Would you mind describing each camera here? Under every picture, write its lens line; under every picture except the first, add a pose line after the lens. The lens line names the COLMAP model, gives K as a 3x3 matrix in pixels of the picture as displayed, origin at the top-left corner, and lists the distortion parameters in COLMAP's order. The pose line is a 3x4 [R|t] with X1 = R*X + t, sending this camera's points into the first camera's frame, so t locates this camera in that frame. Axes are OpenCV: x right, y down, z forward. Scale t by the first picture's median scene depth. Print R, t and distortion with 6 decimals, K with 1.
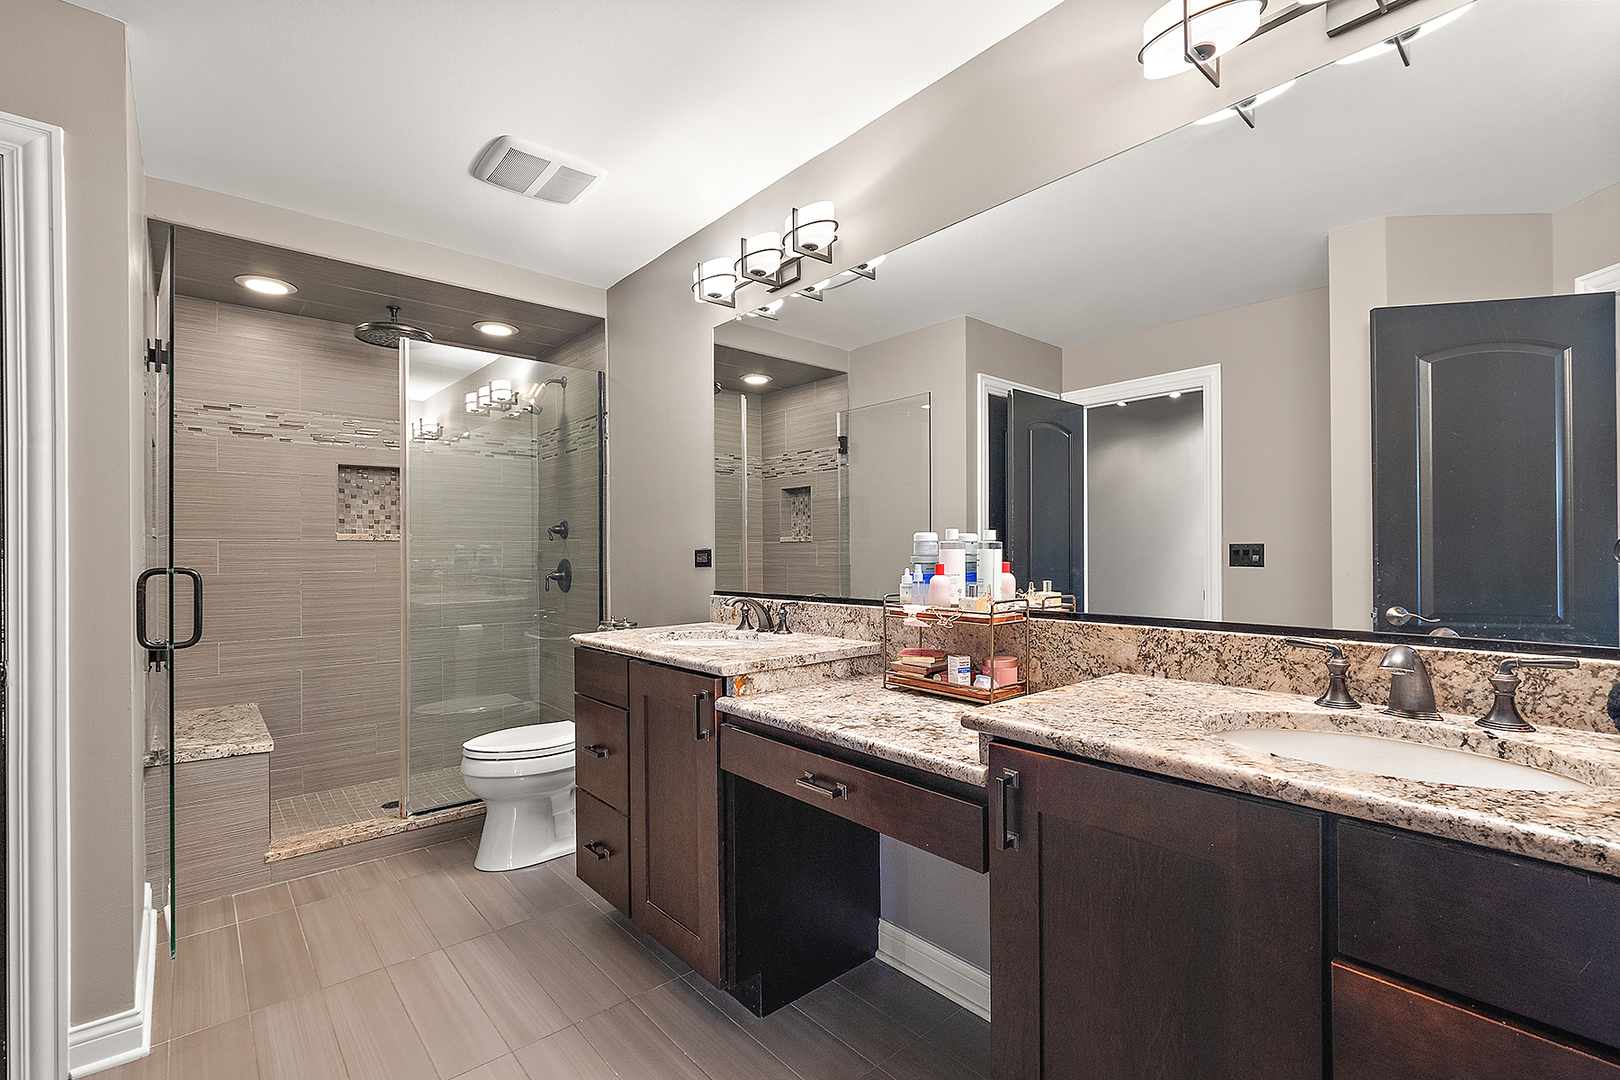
lens RADIAL K [[729.0, 0, 800.1], [0, 729.0, 536.4], [0, 0, 1]] dist [-0.002190, -0.001140]
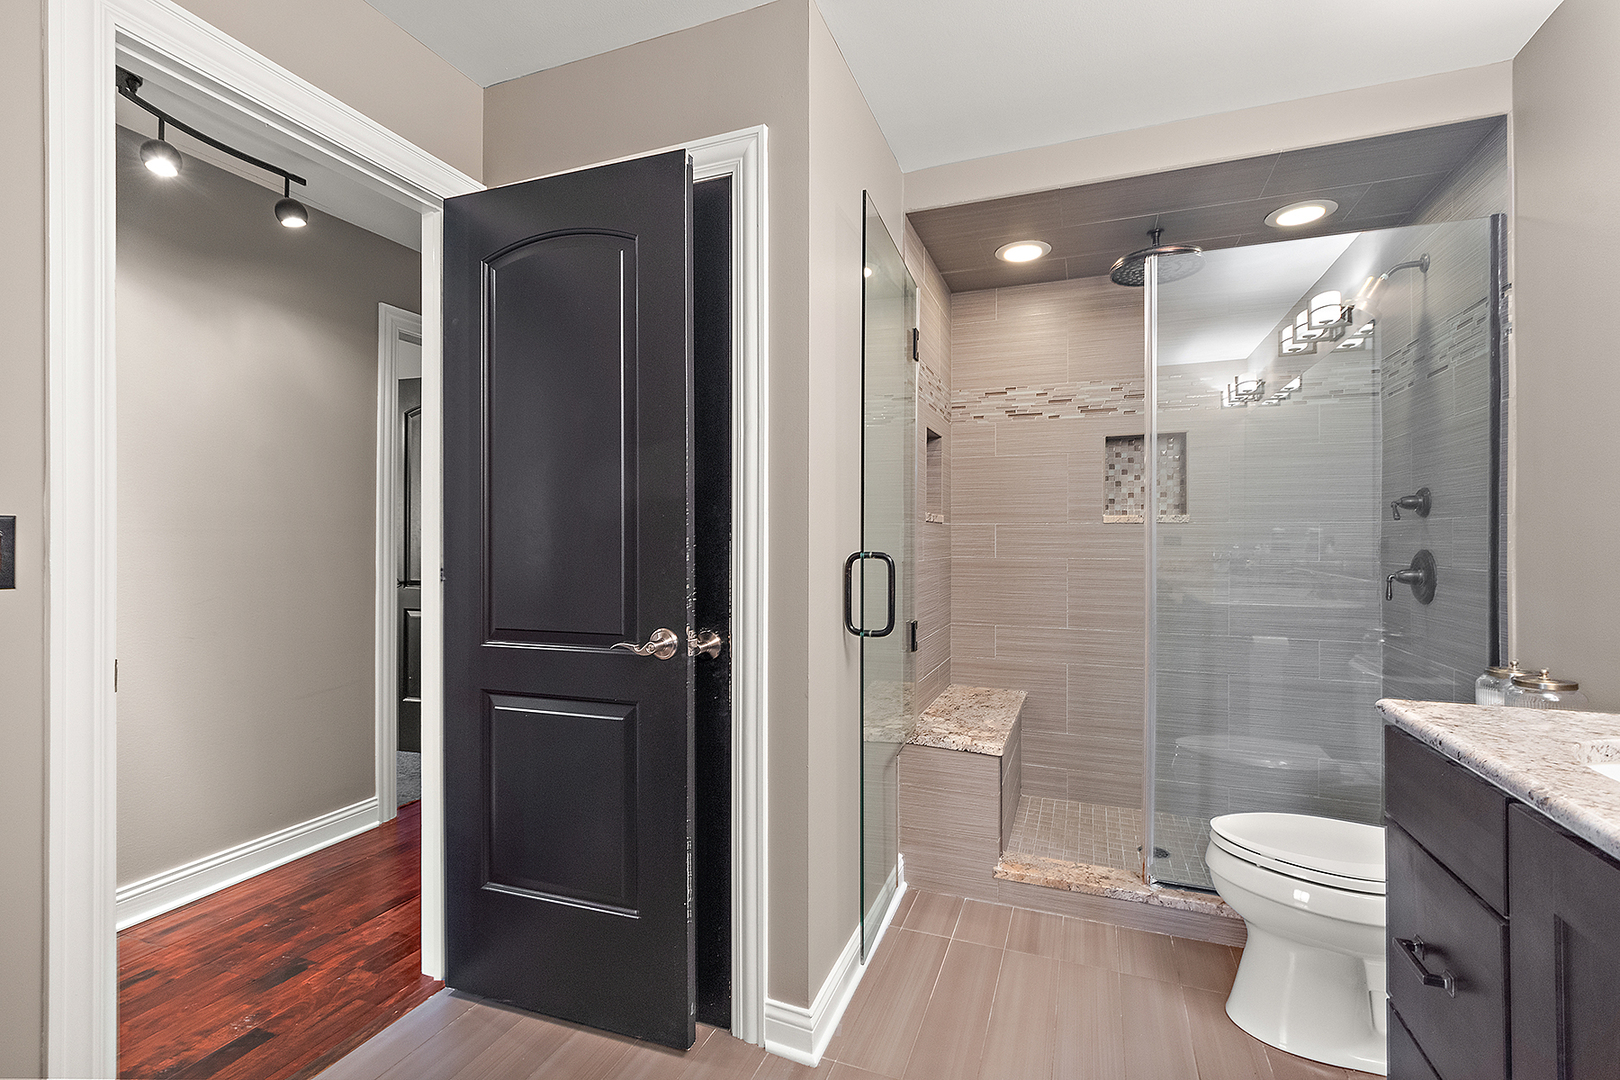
lens RADIAL K [[729.0, 0, 800.1], [0, 729.0, 536.4], [0, 0, 1]] dist [-0.002190, -0.001140]
pose [[0.477727, 0.005418, -0.878491, -0.038277], [0.013034, 0.999827, 0.013255, 0.005343], [0.878411, -0.017782, 0.477574, 0.262942]]
